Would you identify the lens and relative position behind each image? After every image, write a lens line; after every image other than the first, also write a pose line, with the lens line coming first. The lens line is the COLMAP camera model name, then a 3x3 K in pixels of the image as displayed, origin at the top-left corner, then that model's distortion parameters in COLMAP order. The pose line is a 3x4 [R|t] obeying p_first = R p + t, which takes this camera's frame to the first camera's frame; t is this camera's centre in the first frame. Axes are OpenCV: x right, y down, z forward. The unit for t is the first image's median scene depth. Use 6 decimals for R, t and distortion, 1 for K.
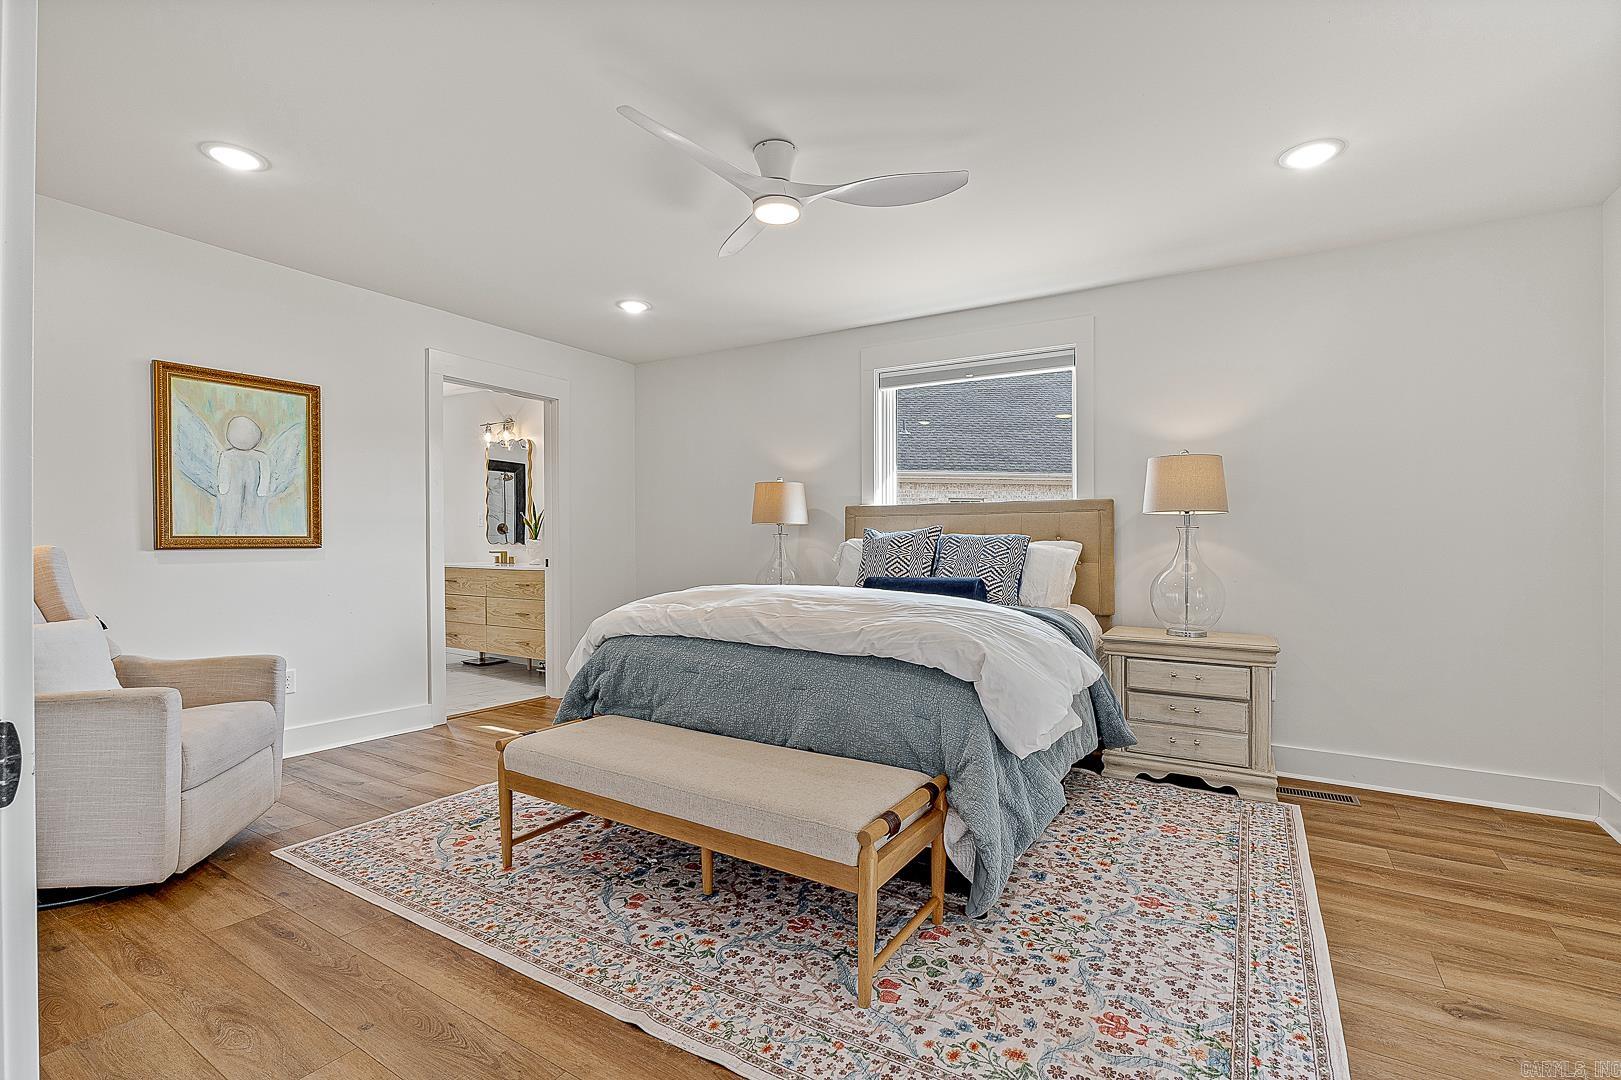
lens RADIAL K [[717.2, 0, 810.1], [0, 717.2, 549.9], [0, 0, 1]] dist [0.003062, 0.000304]
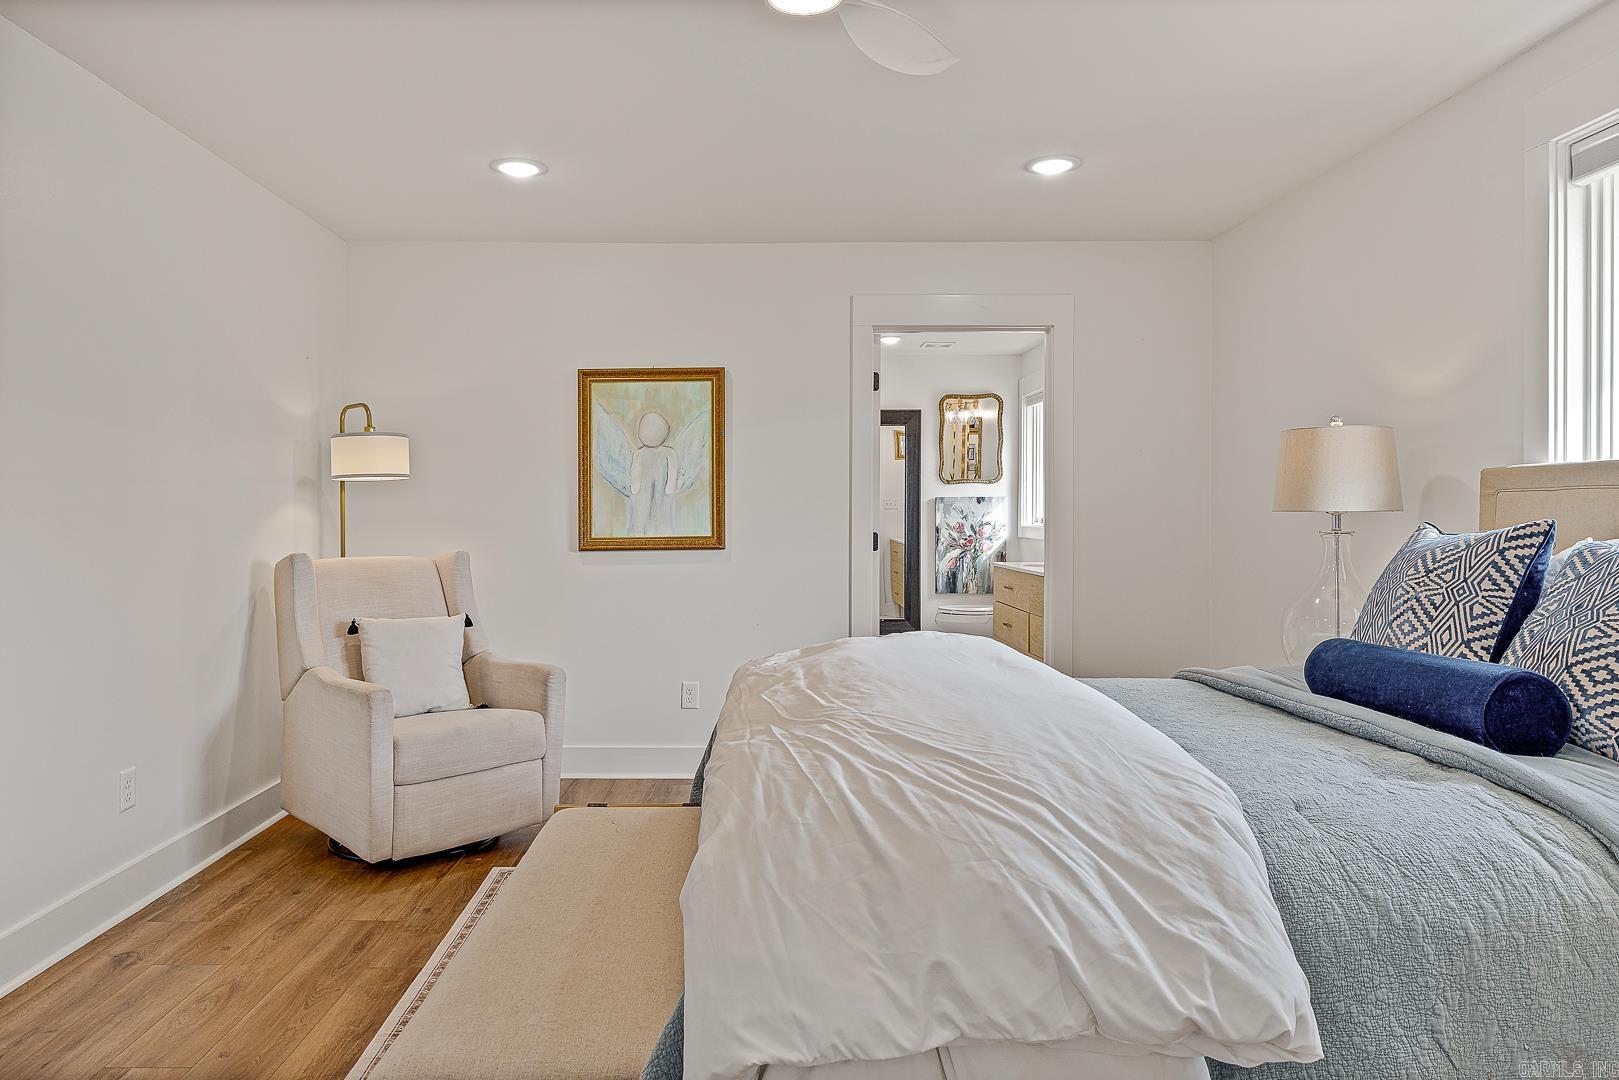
lens RADIAL K [[1000.5, 0, 738.9], [0, 1000.5, 541.6], [0, 0, 1]] dist [-0.010739, -0.002762]
pose [[0.553650, 0.009915, -0.832690, 0.387380], [-0.002300, 0.999944, 0.010378, -0.027200], [0.832746, -0.003830, 0.553642, 0.356445]]
